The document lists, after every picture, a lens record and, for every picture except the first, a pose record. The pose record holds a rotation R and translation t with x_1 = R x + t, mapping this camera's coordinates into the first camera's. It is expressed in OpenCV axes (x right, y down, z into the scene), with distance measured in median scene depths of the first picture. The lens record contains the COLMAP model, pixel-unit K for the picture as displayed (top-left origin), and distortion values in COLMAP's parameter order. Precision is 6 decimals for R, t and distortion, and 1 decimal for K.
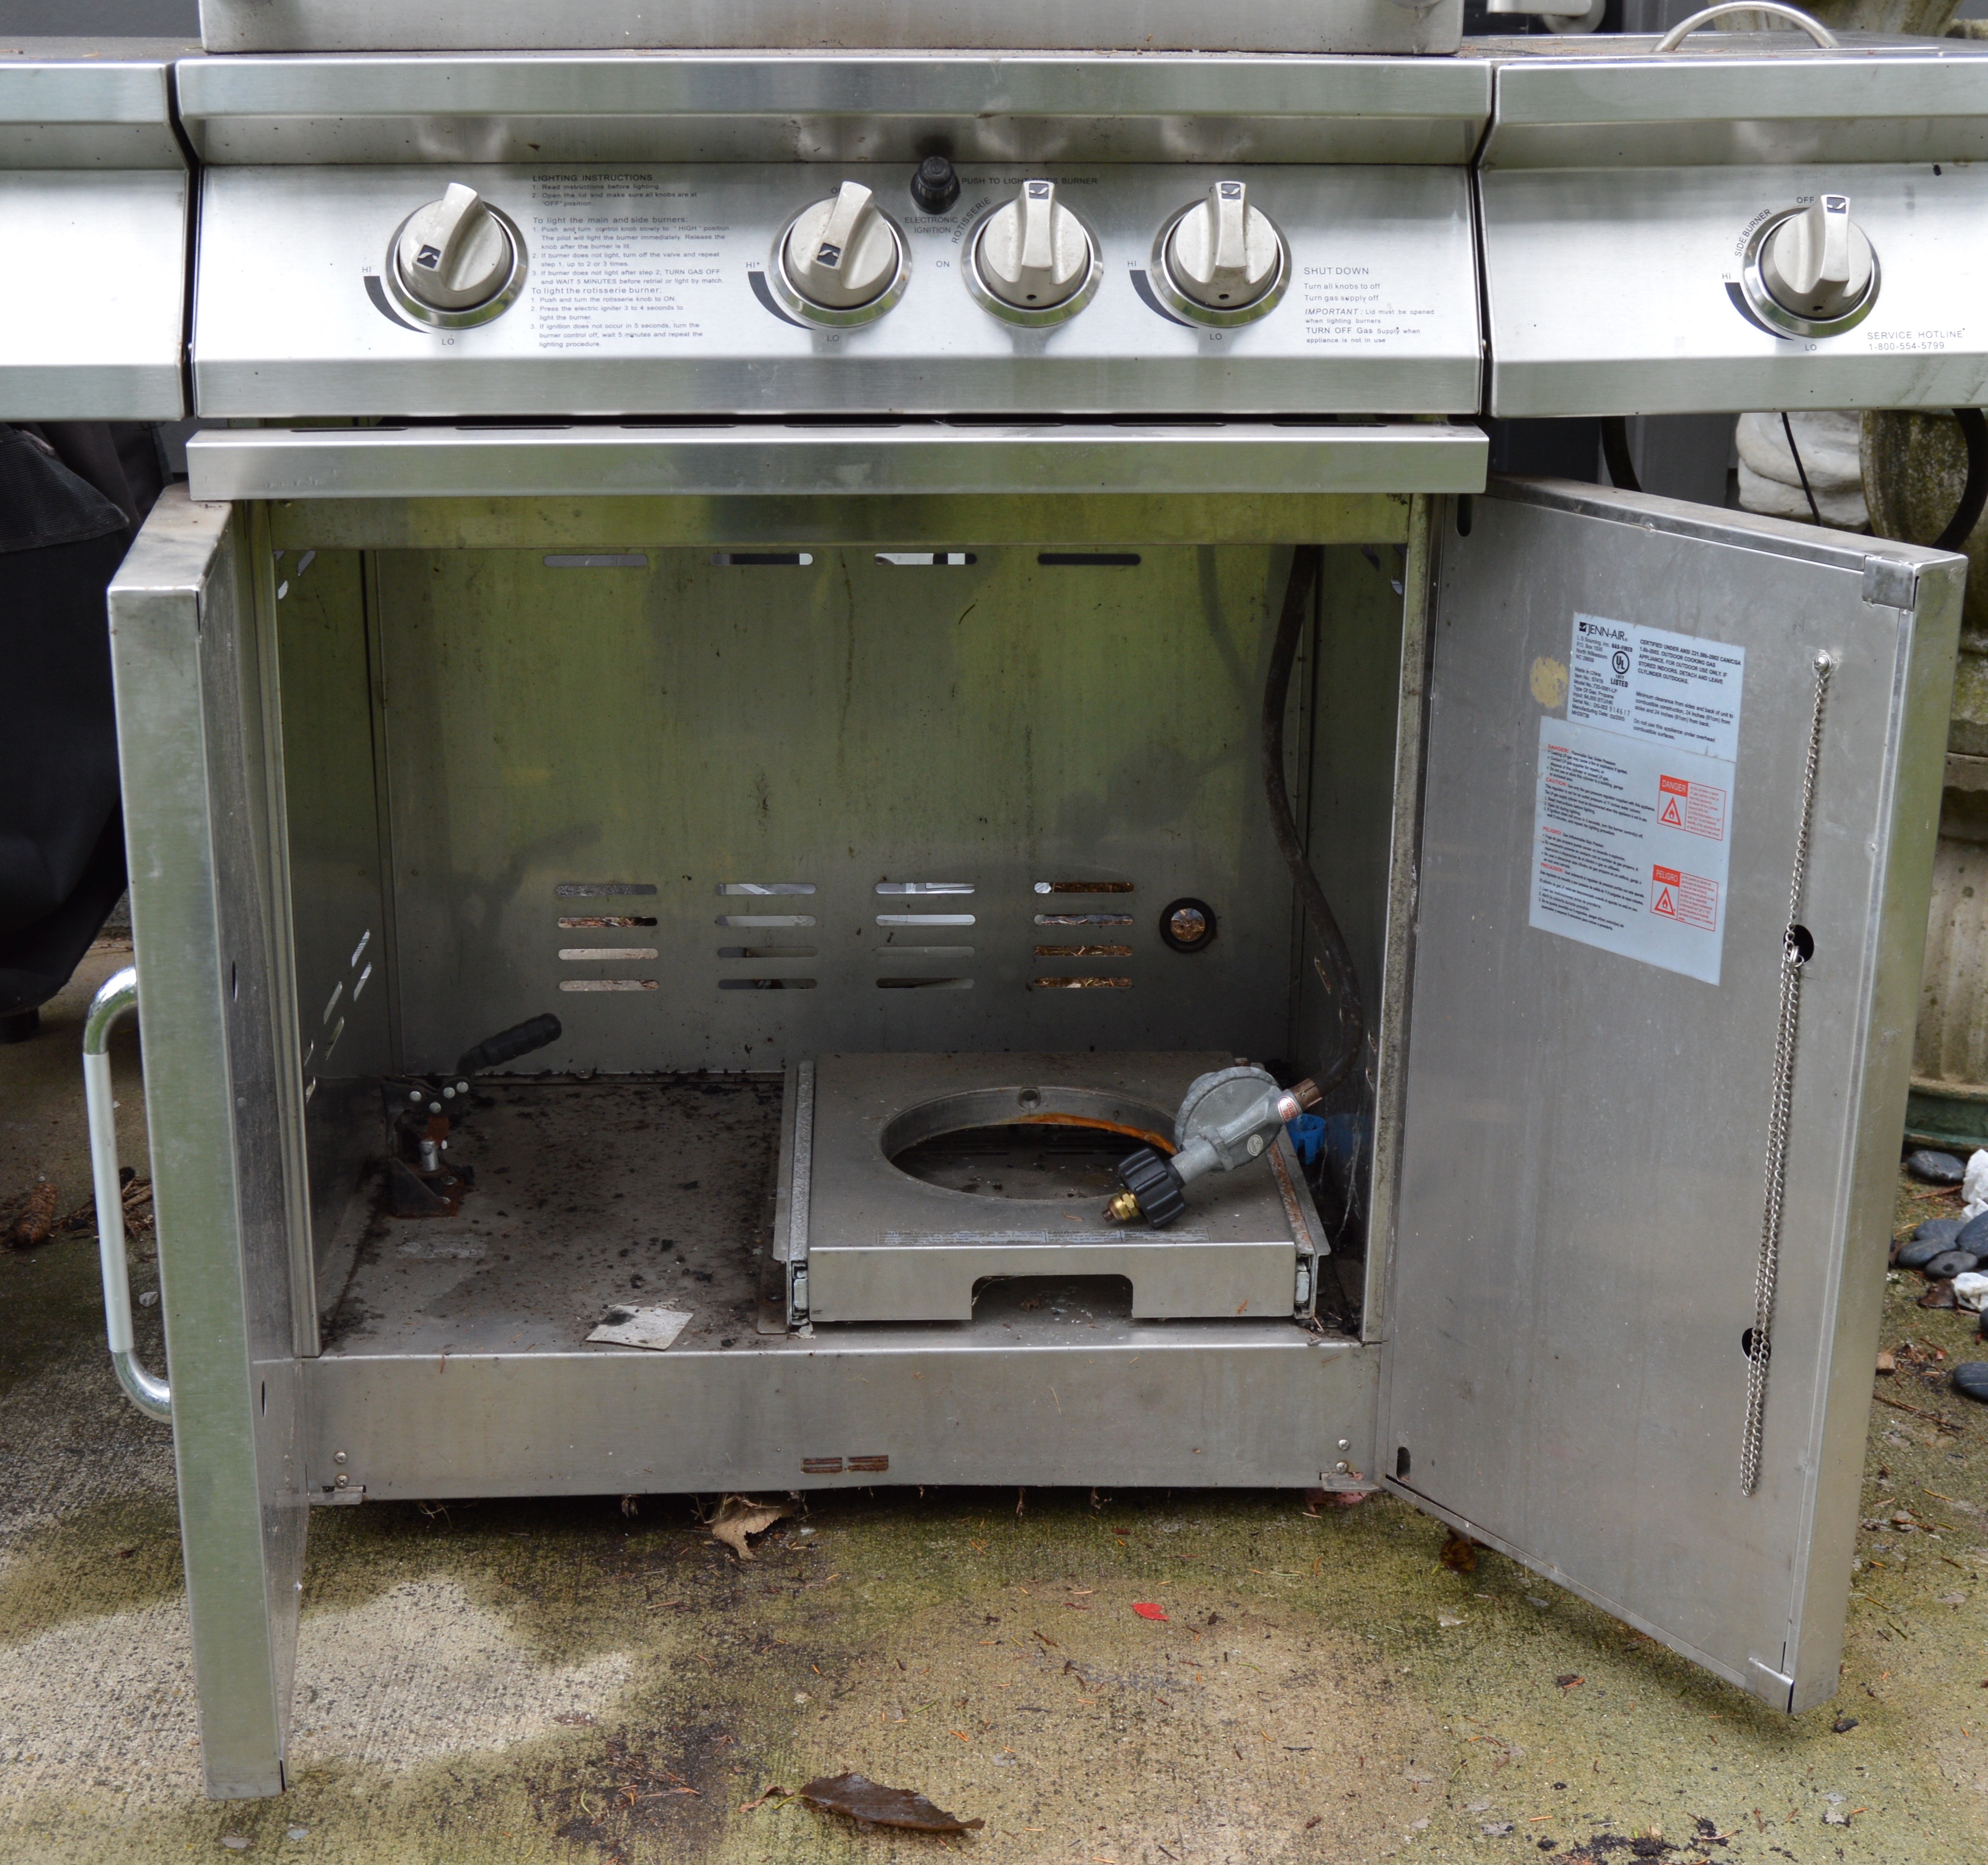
lens RADIAL K [[2883.6, 0, 964.7], [0, 2883.6, 942.7], [0, 0, 1]] dist [-0.070647, 0.000000]
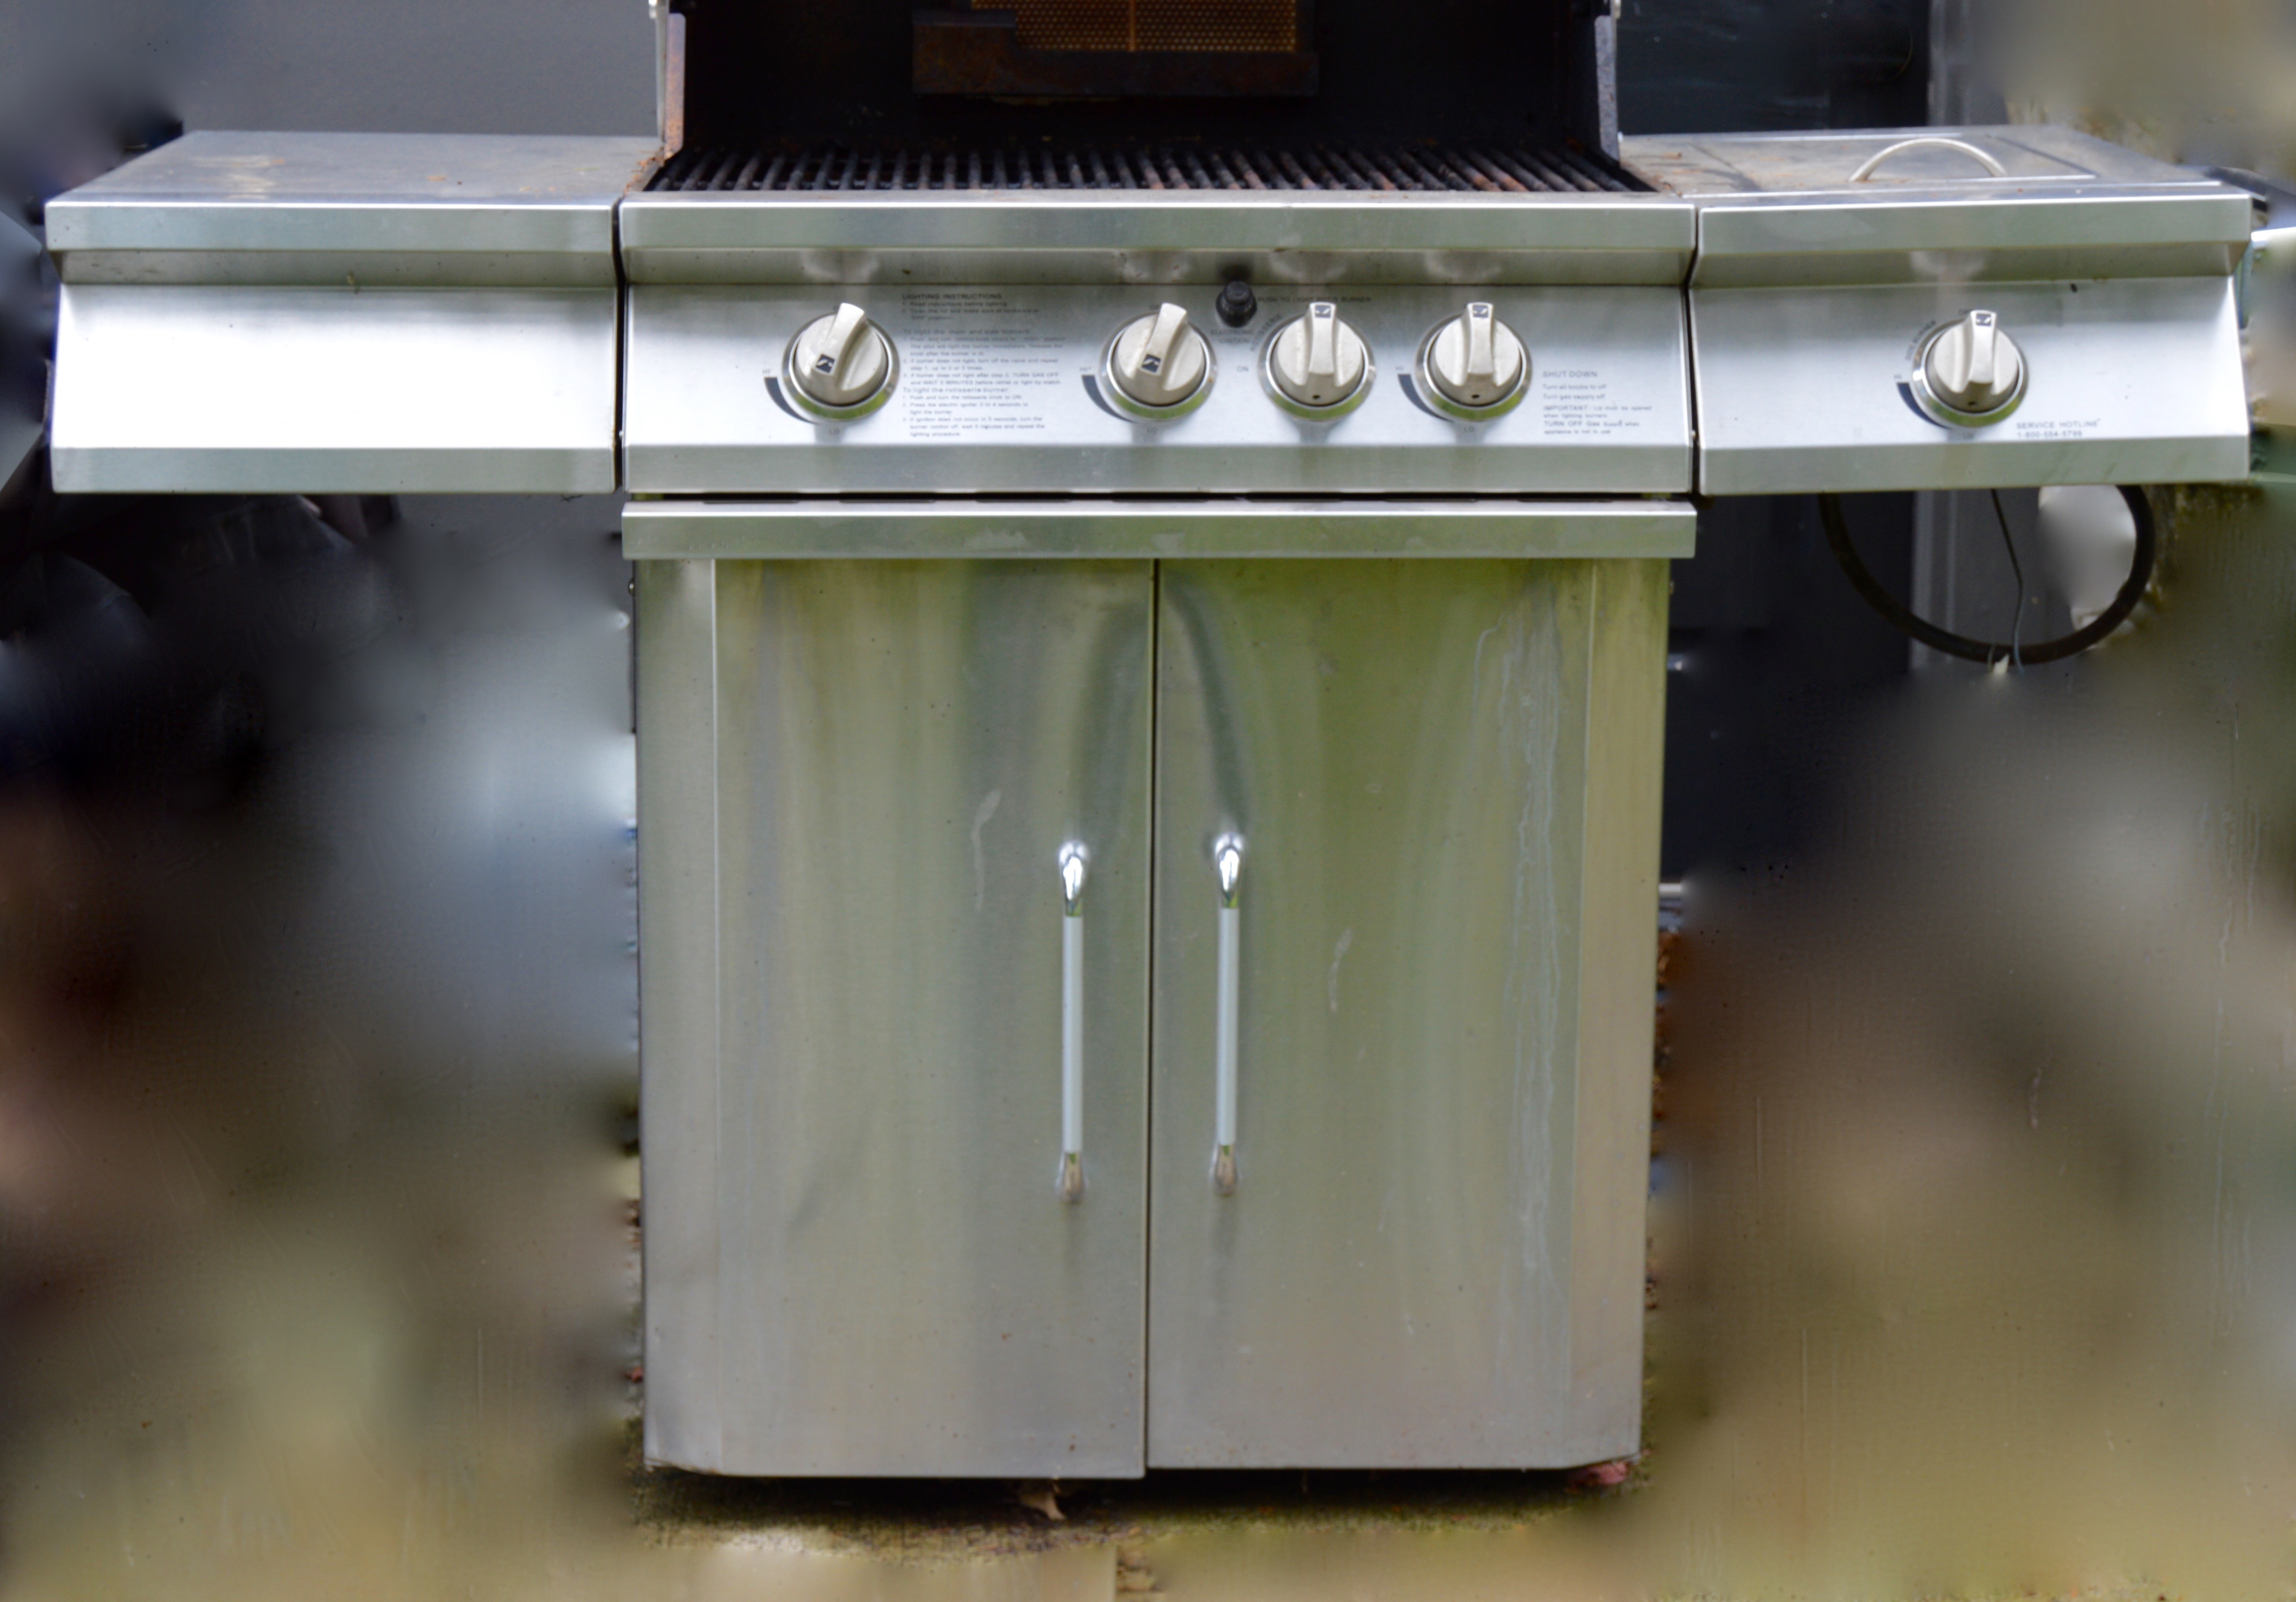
lens RADIAL K [[4856.6, 0, 1158.0], [0, 4856.6, 807.5], [0, 0, 1]] dist [-0.045320, 0.000000]
pose [[0.999998, 0.001793, -0.000716, -0.041376], [-0.001859, 0.994295, -0.106645, 0.164638], [0.000521, 0.106646, 0.994297, -1.009088]]
